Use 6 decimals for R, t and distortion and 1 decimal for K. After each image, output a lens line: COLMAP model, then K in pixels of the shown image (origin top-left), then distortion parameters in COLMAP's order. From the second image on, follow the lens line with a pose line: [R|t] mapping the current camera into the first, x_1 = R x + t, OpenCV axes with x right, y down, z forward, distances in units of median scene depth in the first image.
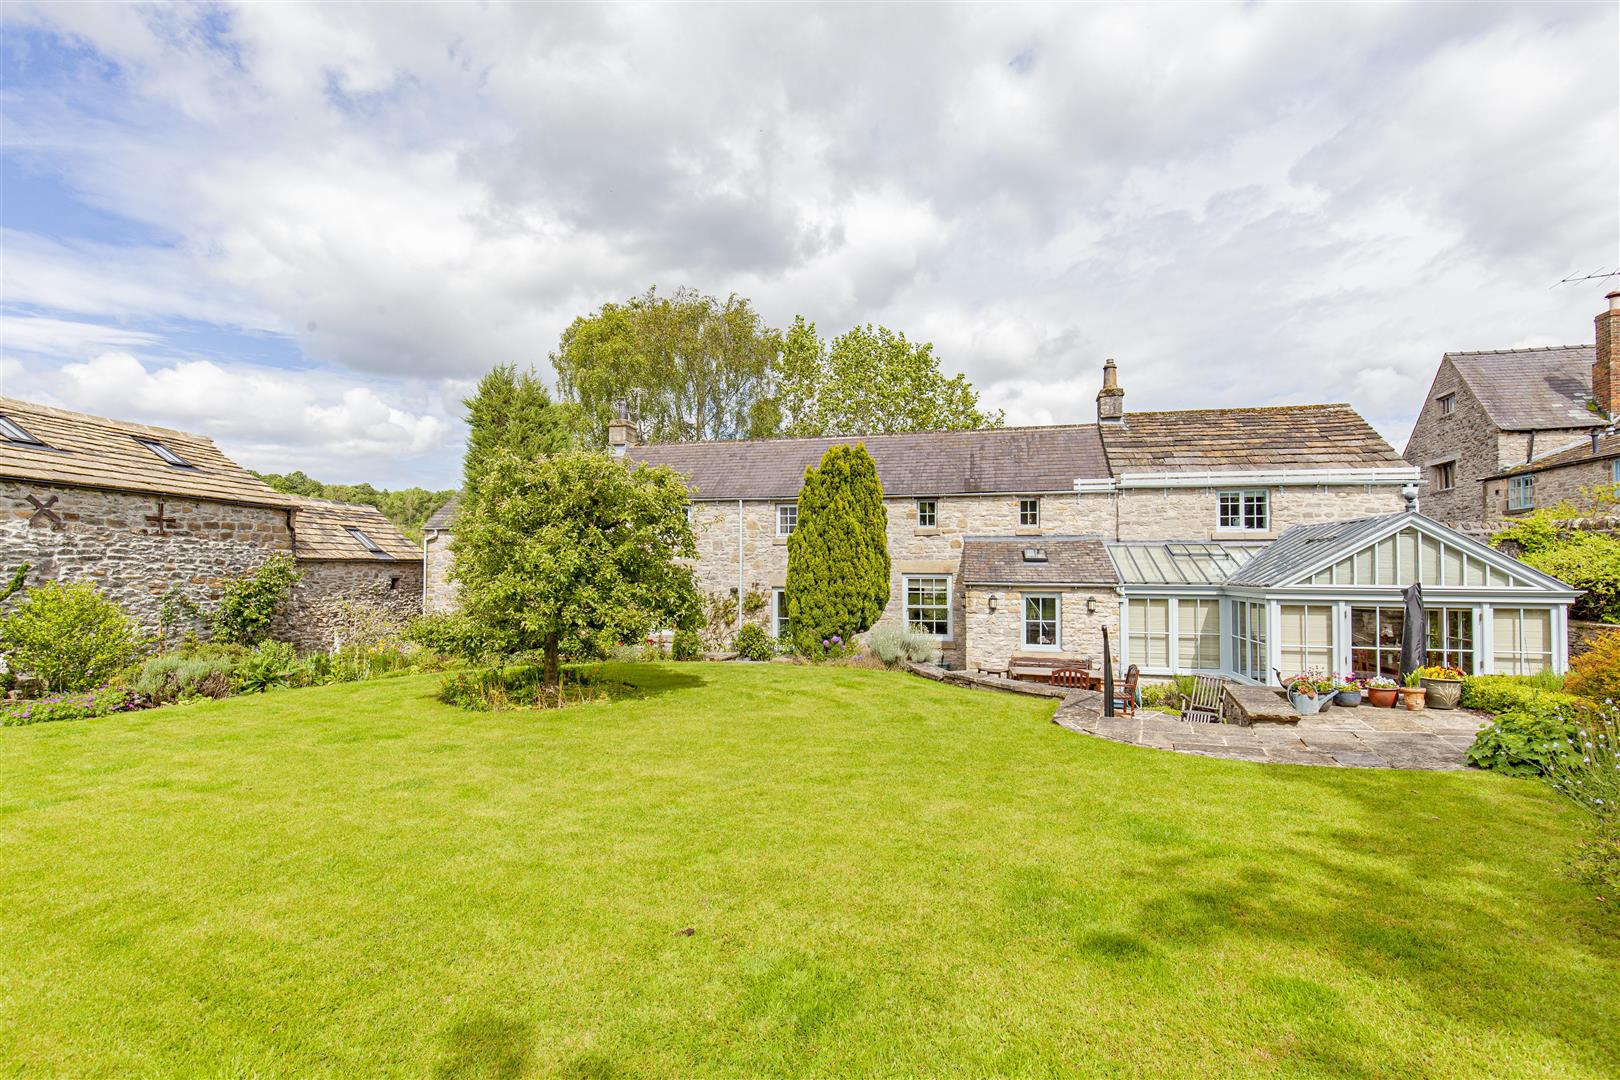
lens RADIAL K [[731.9, 0, 816.1], [0, 731.9, 580.4], [0, 0, 1]] dist [0.004945, -0.000286]
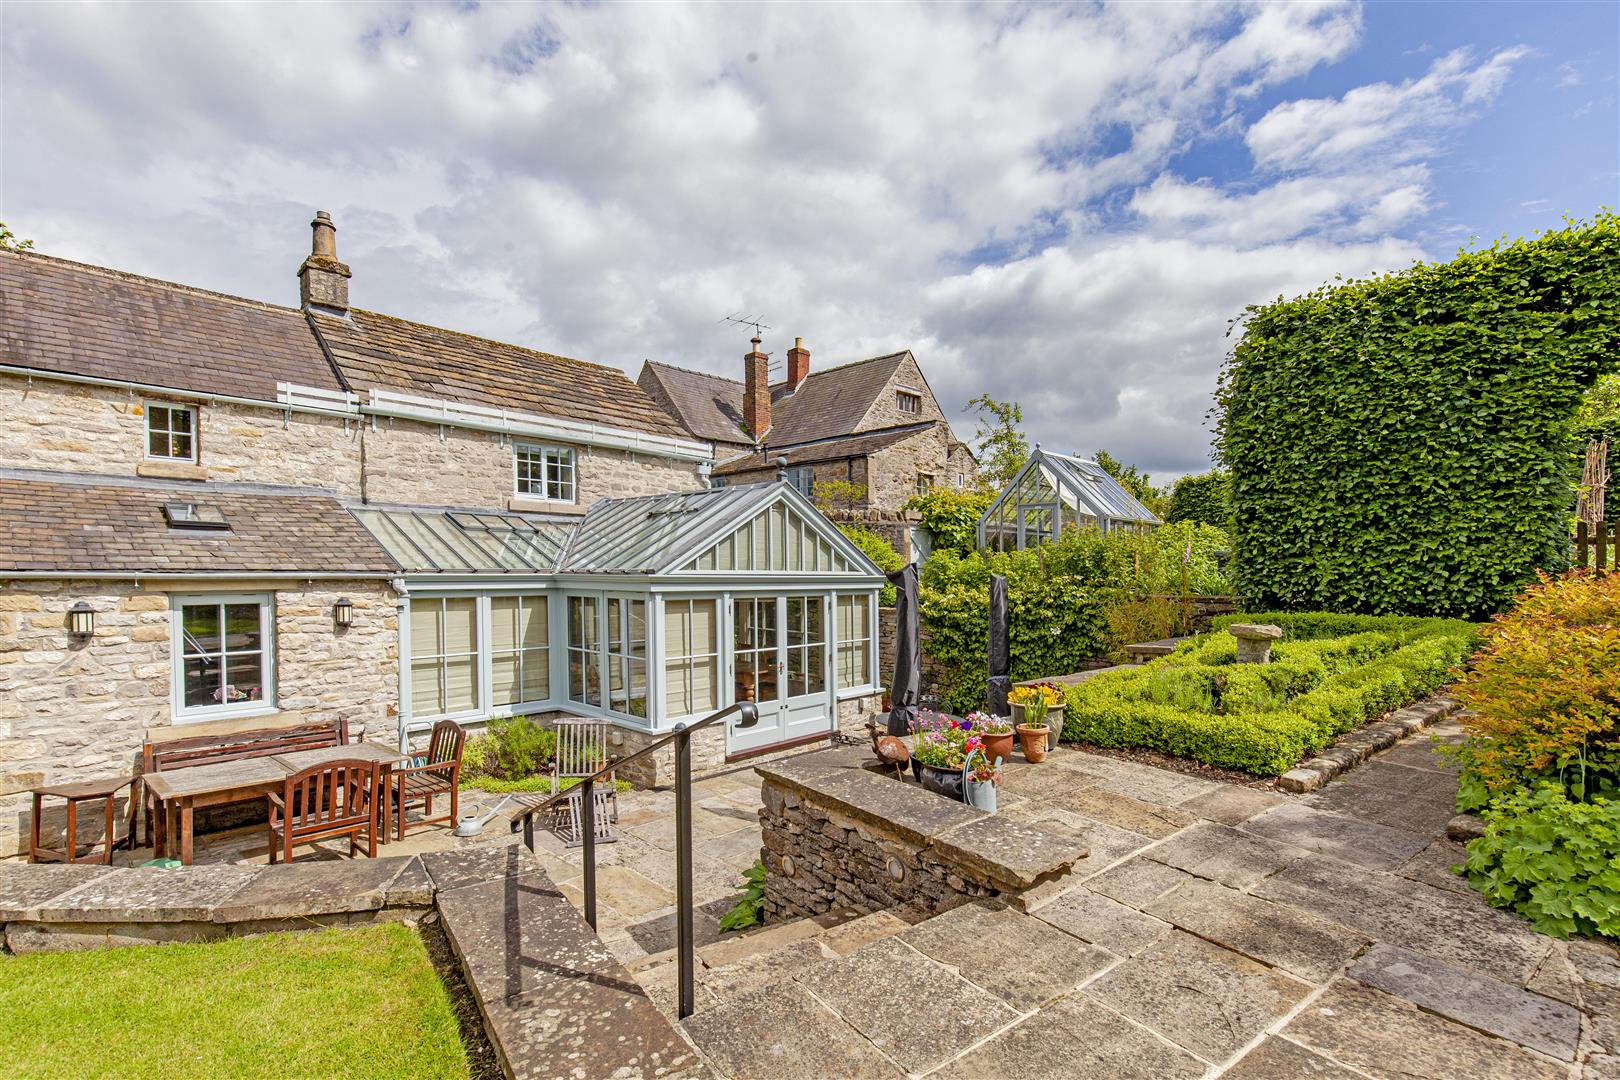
lens RADIAL K [[731.9, 0, 816.1], [0, 731.9, 580.4], [0, 0, 1]] dist [0.004945, -0.000286]
pose [[0.501707, -0.013391, 0.864934, 0.083854], [0.009001, 0.999907, 0.010260, 0.006665], [-0.864991, 0.002638, 0.501781, 0.399408]]
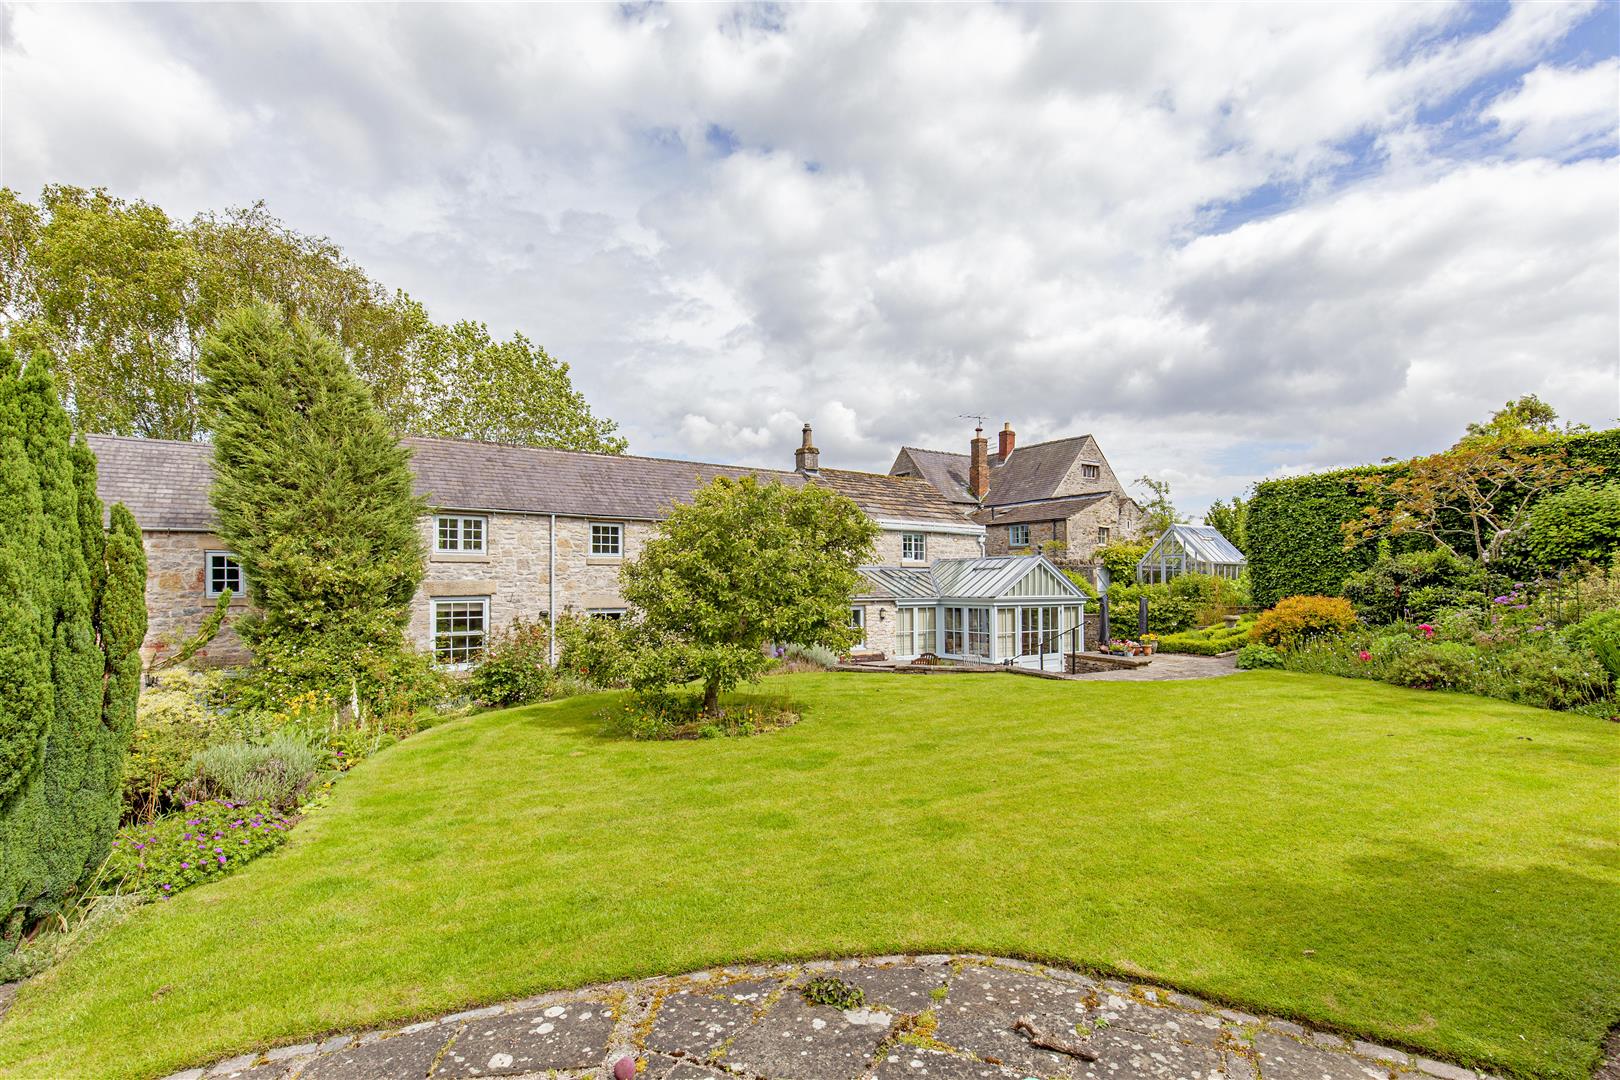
lens RADIAL K [[814.5, 0, 848.3], [0, 814.5, 605.1], [0, 0, 1]] dist [0.000458, 0.000087]
pose [[0.620416, -0.025436, 0.783860, -0.774148], [0.016553, 0.999676, 0.019338, -0.012241], [-0.784098, 0.000977, 0.620636, 0.087525]]
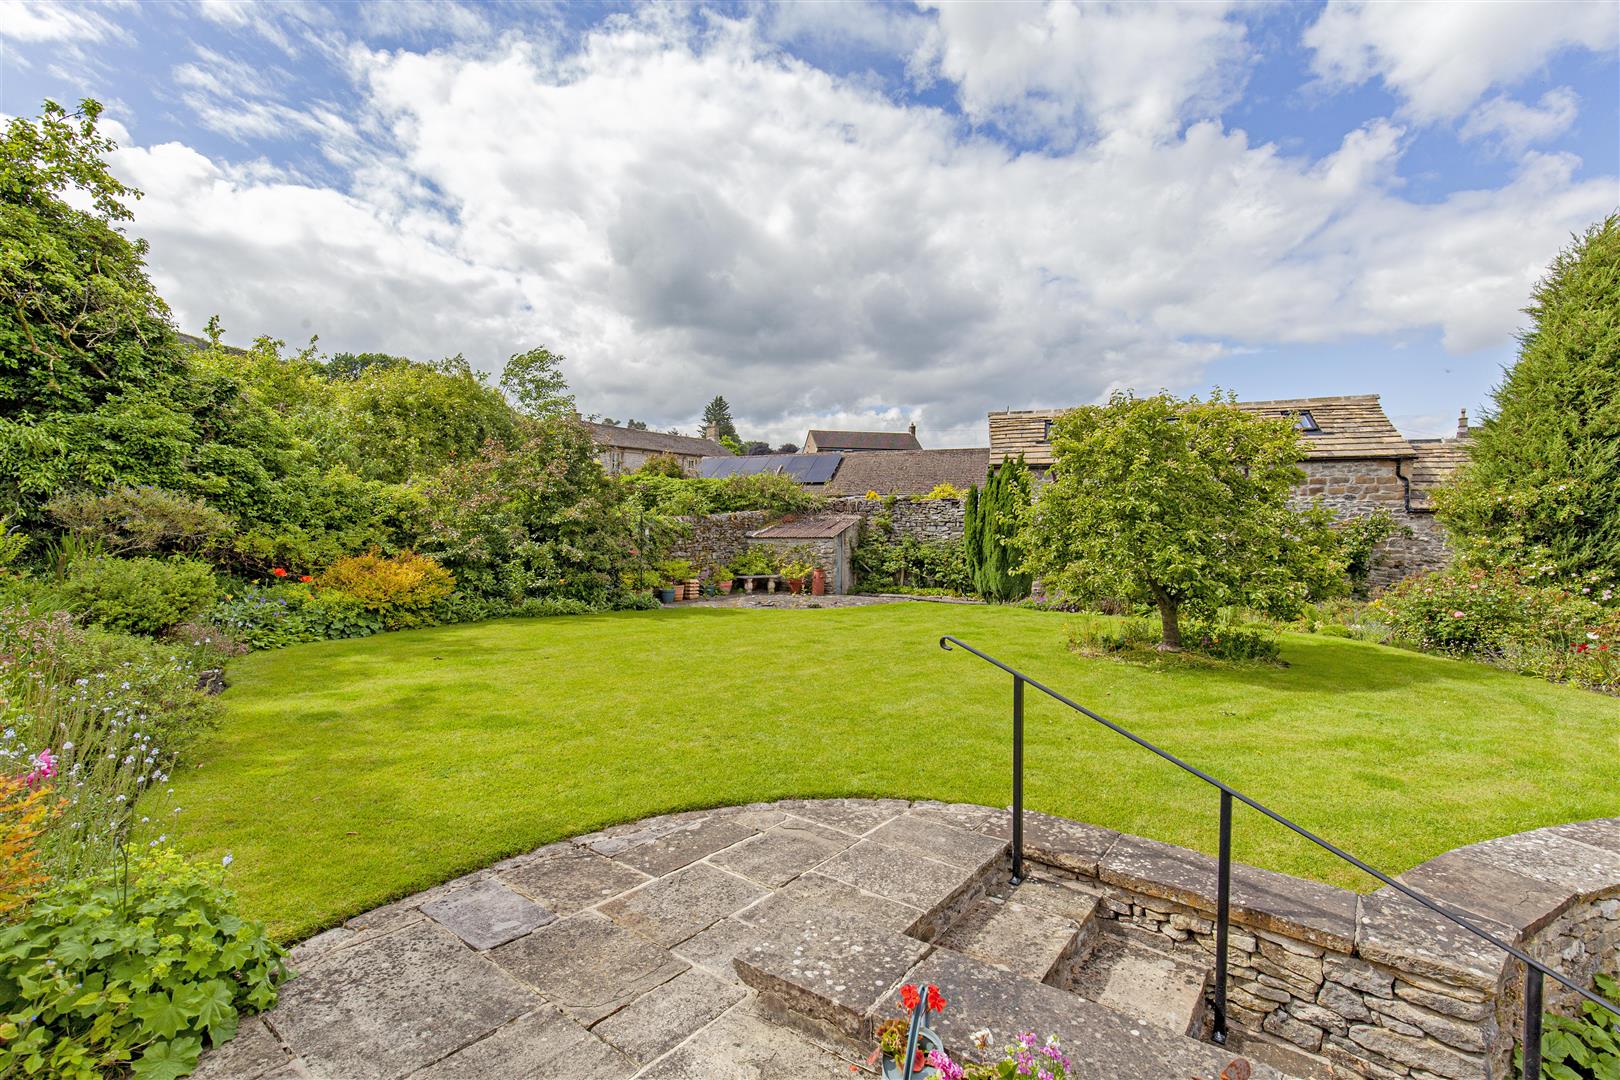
lens RADIAL K [[738.4, 0, 798.6], [0, 738.4, 531.7], [0, 0, 1]] dist [0.001184, 0.000260]
pose [[-0.235047, 0.014984, -0.971869, 0.436368], [-0.009840, 0.999793, 0.017794, -0.010409], [0.971934, 0.013745, -0.234851, 0.482523]]
